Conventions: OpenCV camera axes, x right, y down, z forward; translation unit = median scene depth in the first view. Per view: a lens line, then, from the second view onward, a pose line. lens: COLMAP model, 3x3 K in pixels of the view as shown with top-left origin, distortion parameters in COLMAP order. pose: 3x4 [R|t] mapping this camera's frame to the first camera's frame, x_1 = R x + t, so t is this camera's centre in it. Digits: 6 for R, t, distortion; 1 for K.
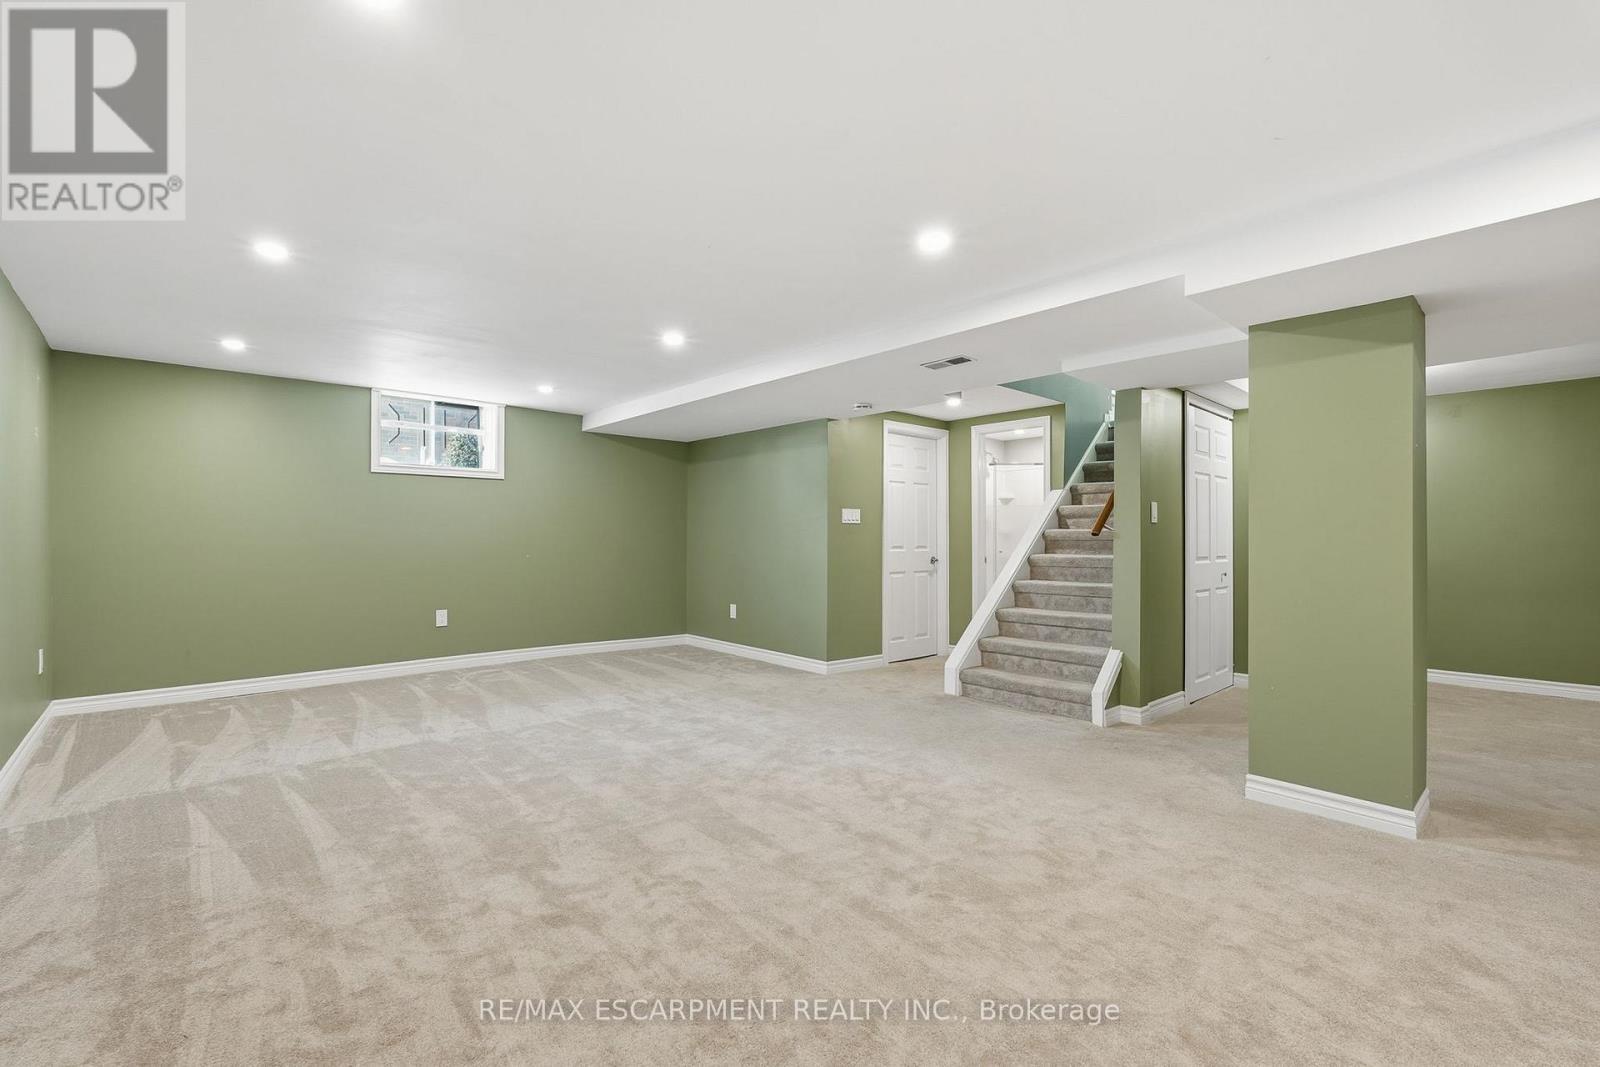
lens RADIAL K [[705.2, 0, 801.4], [0, 705.2, 540.2], [0, 0, 1]] dist [-0.004696, 0.000500]
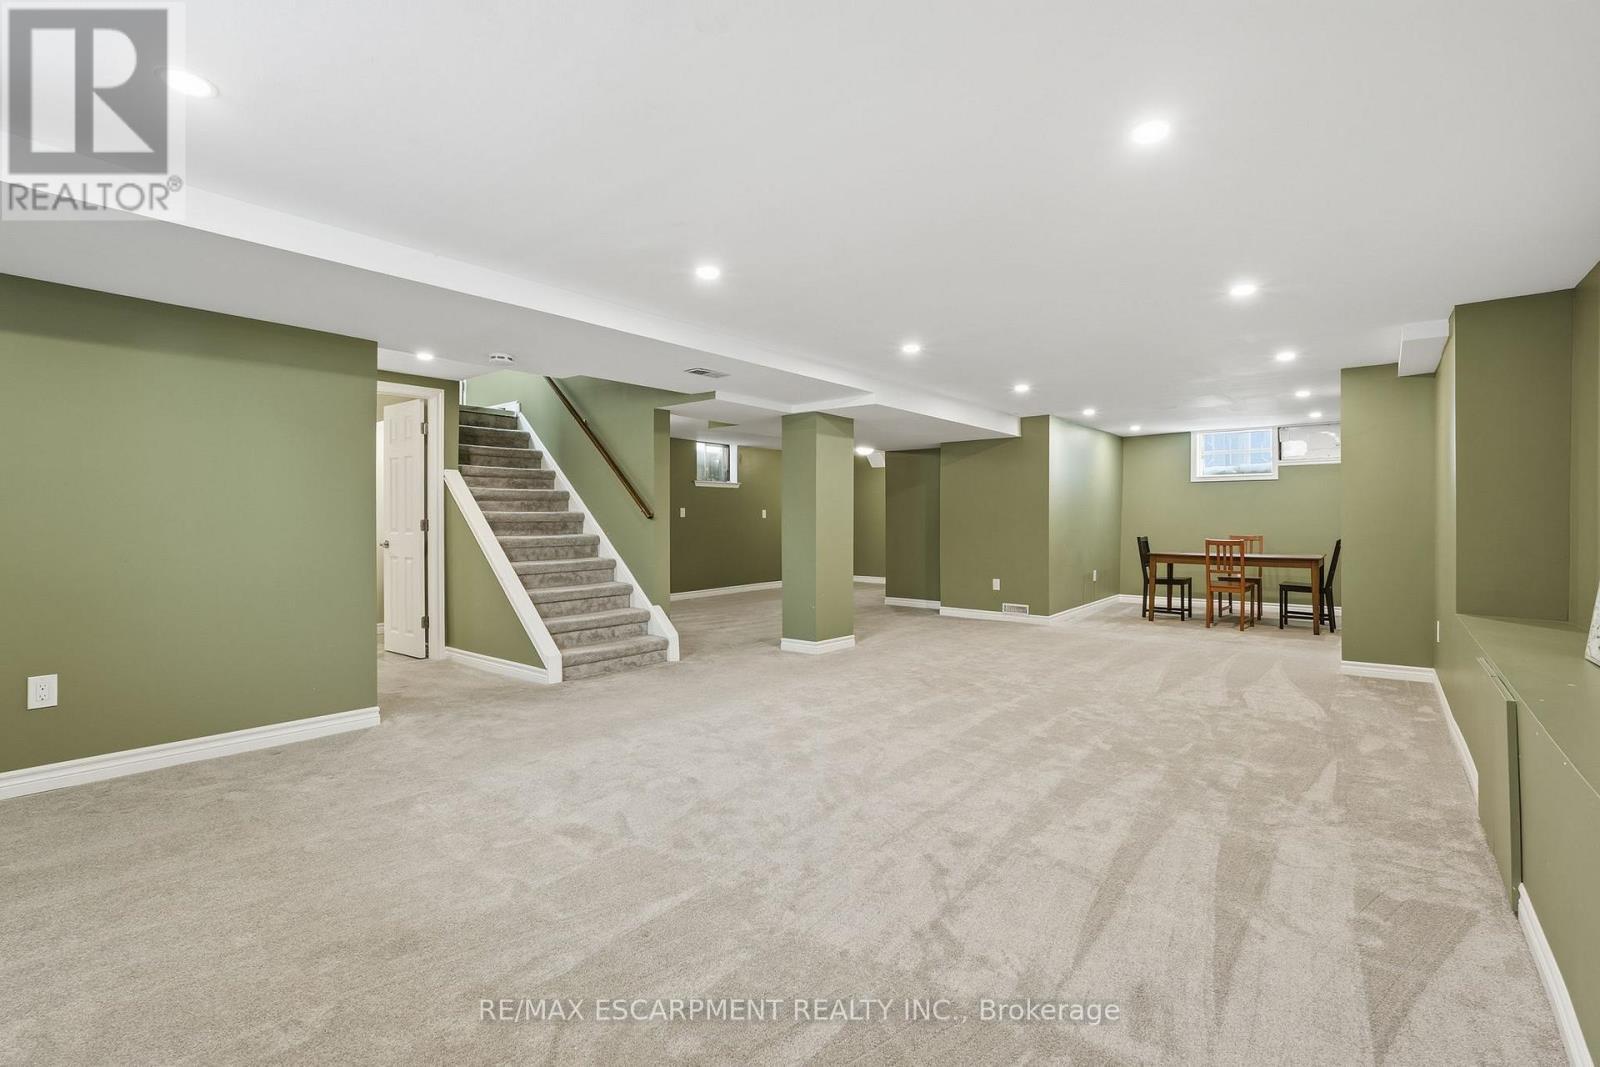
lens RADIAL K [[705.2, 0, 798.3], [0, 705.2, 520.2], [0, 0, 1]] dist [-0.004696, 0.000500]
pose [[-0.149121, -0.000076, 0.988819, -0.837401], [0.001476, 0.999999, 0.000299, -0.003577], [-0.988818, 0.001504, -0.149120, 0.870561]]
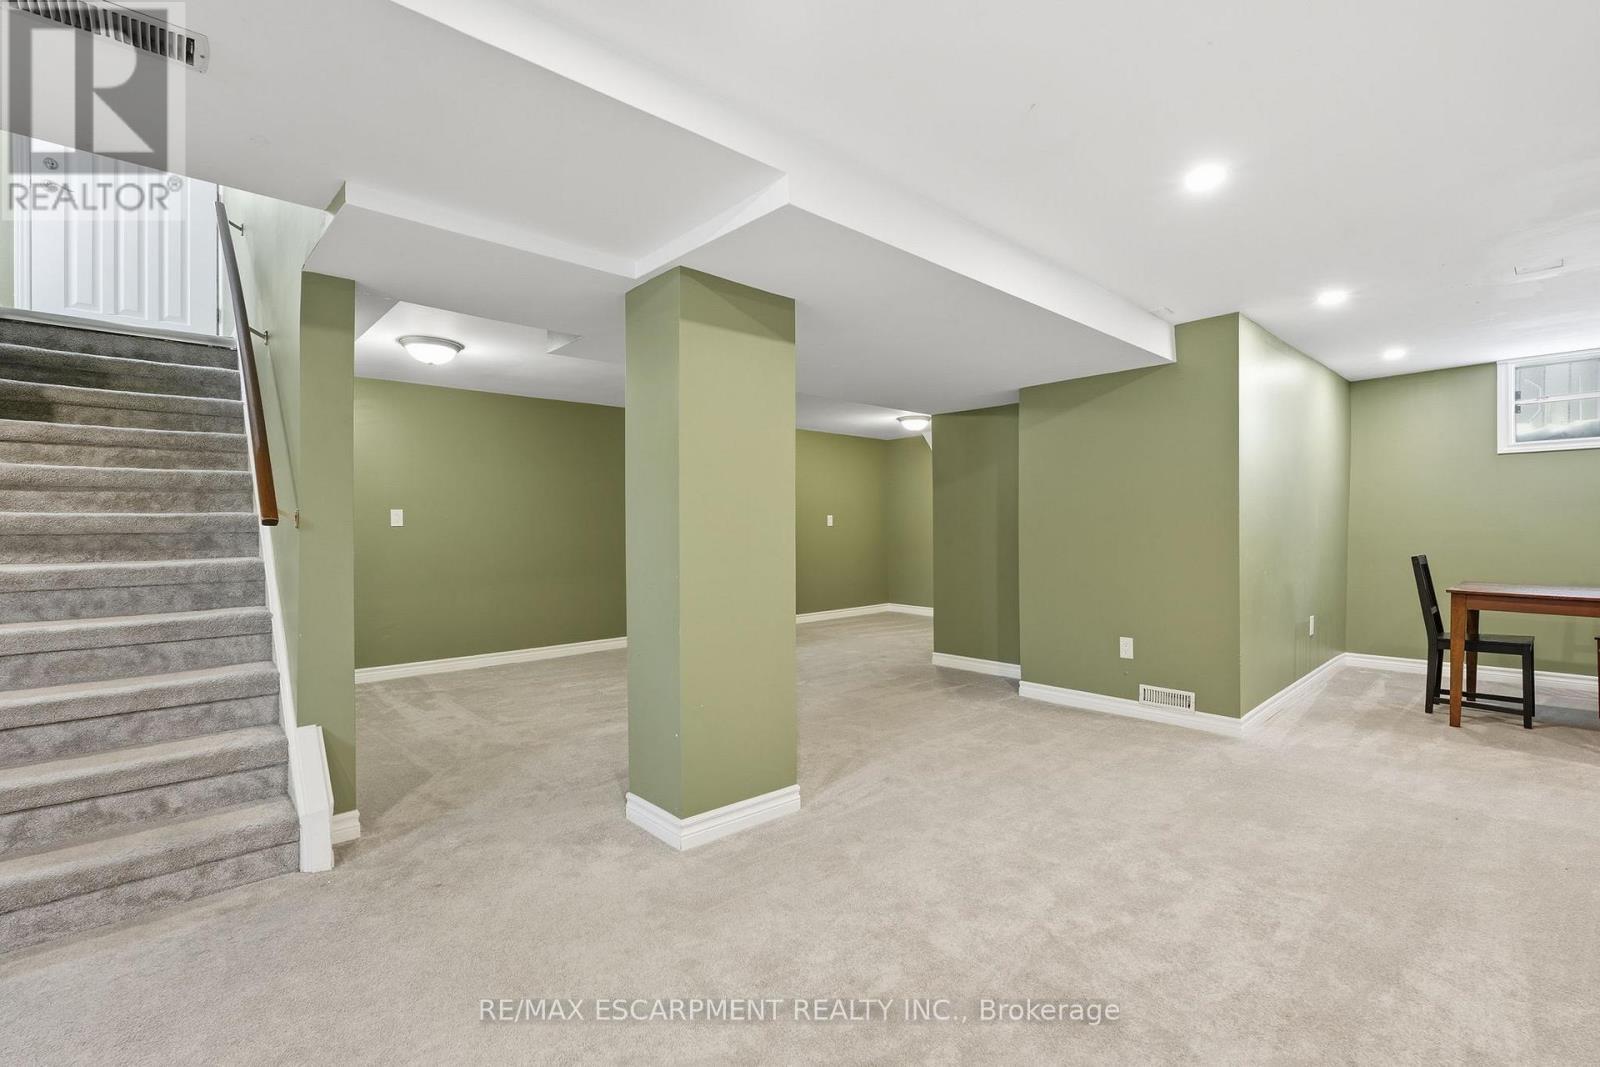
lens RADIAL K [[705.2, 0, 800.2], [0, 705.2, 525.0], [0, 0, 1]] dist [-0.004696, 0.000500]
pose [[-0.006958, 0.003818, 0.999969, -0.116769], [0.005607, 0.999977, -0.003779, -0.002315], [-0.999960, 0.005580, -0.006979, 0.564131]]
